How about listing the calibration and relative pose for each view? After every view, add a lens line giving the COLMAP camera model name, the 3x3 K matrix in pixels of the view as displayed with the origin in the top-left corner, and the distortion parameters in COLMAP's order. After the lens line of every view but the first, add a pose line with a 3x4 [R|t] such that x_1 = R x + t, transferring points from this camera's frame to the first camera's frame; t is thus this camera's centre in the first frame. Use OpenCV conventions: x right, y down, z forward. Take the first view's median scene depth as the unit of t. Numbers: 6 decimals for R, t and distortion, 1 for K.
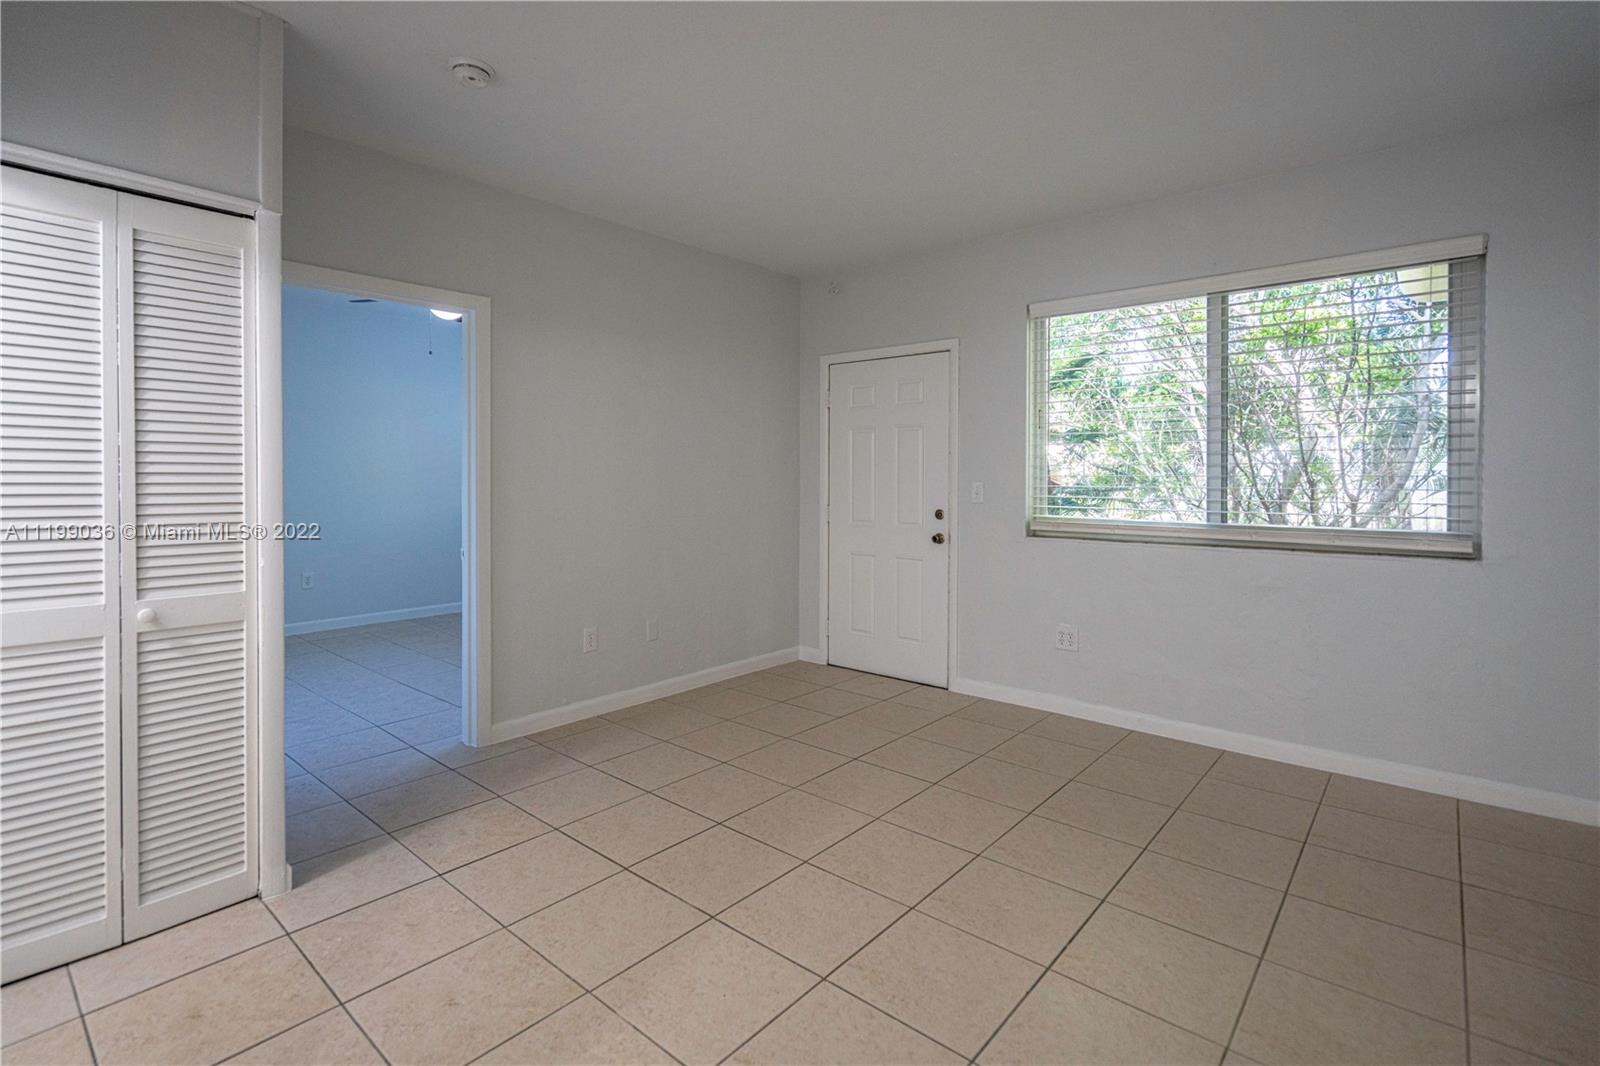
lens RADIAL K [[747.3, 0, 803.2], [0, 747.3, 482.8], [0, 0, 1]] dist [0.001532, 0.000325]
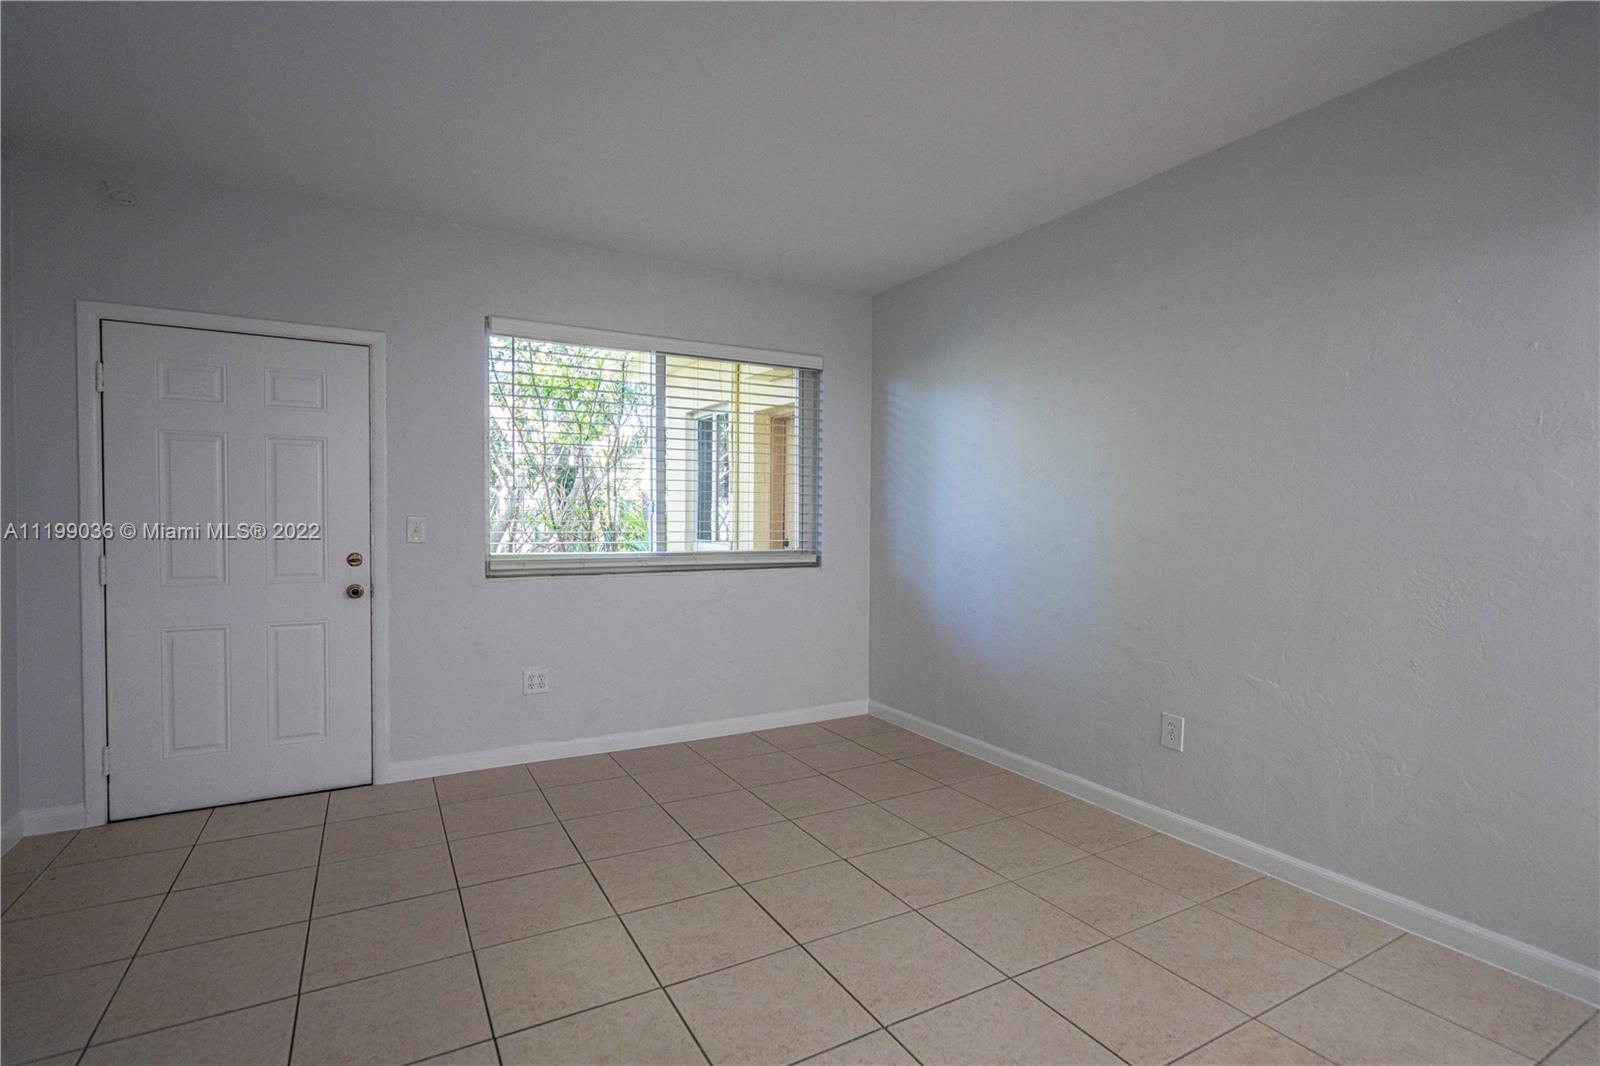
lens RADIAL K [[756.1, 0, 800.0], [0, 756.1, 533.0], [0, 0, 1]] dist [-0.034505, 0.000483]
pose [[0.340006, -0.023291, 0.940135, -0.436957], [-0.000650, 0.999687, 0.025002, -0.004410], [-0.940423, -0.009112, 0.339884, 0.370990]]
